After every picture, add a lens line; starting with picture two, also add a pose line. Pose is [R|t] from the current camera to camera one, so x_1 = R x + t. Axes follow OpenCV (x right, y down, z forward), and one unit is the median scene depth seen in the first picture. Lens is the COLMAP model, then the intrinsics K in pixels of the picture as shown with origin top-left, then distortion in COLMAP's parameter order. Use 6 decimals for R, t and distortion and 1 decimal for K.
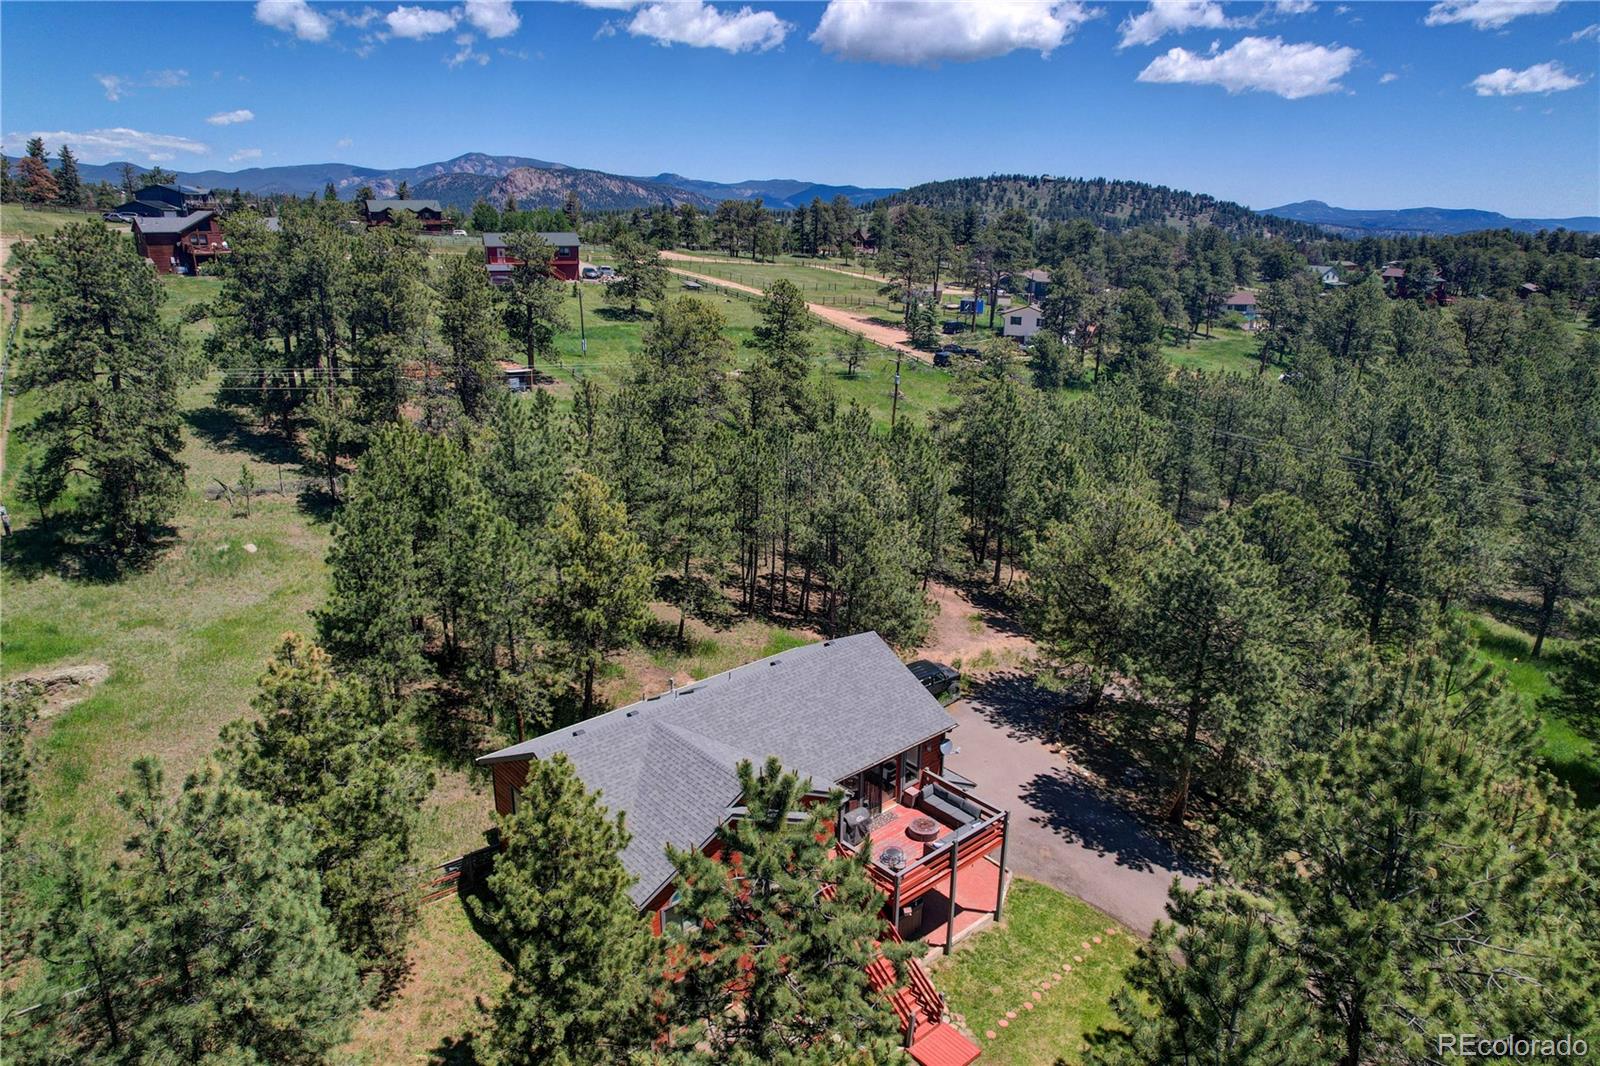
lens RADIAL K [[1029.8, 0, 834.7], [0, 1029.8, 533.2], [0, 0, 1]] dist [-0.003456, 0.032649]
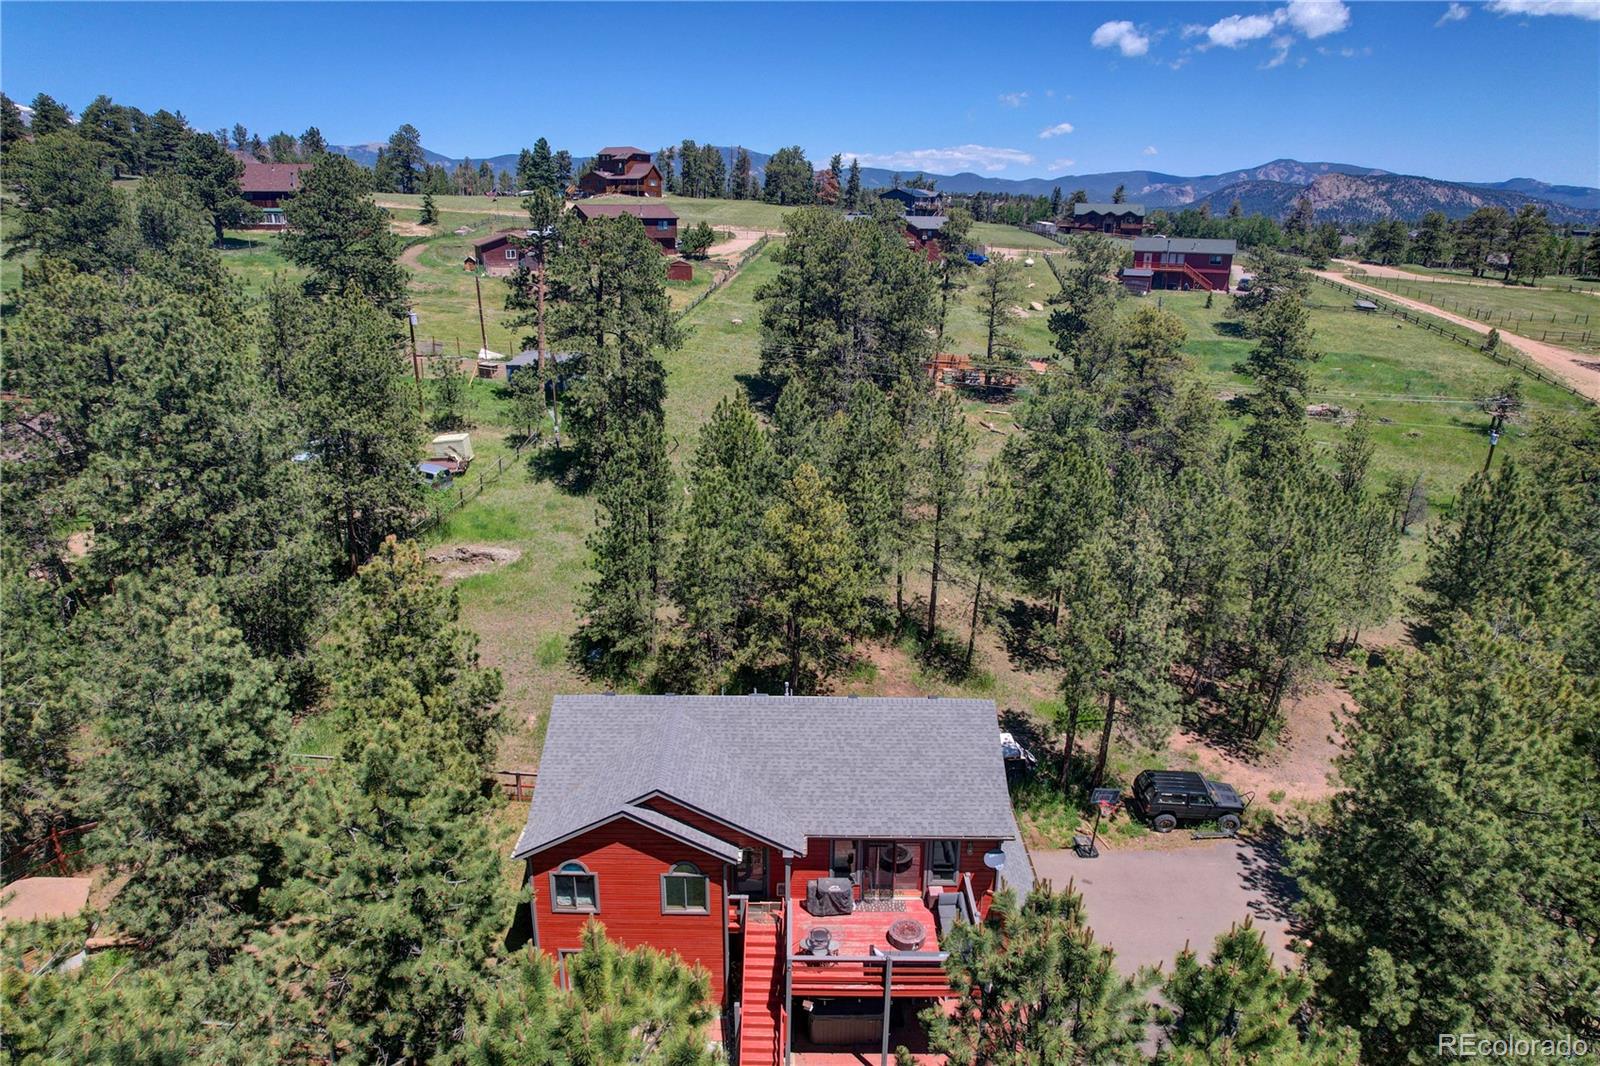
lens RADIAL K [[1029.8, 0, 834.7], [0, 1029.8, 533.2], [0, 0, 1]] dist [-0.003456, 0.032649]
pose [[0.761178, 0.214461, -0.612057, 0.093499], [-0.218327, 0.973394, 0.069551, -0.015394], [0.610689, 0.080688, 0.787749, 0.050970]]
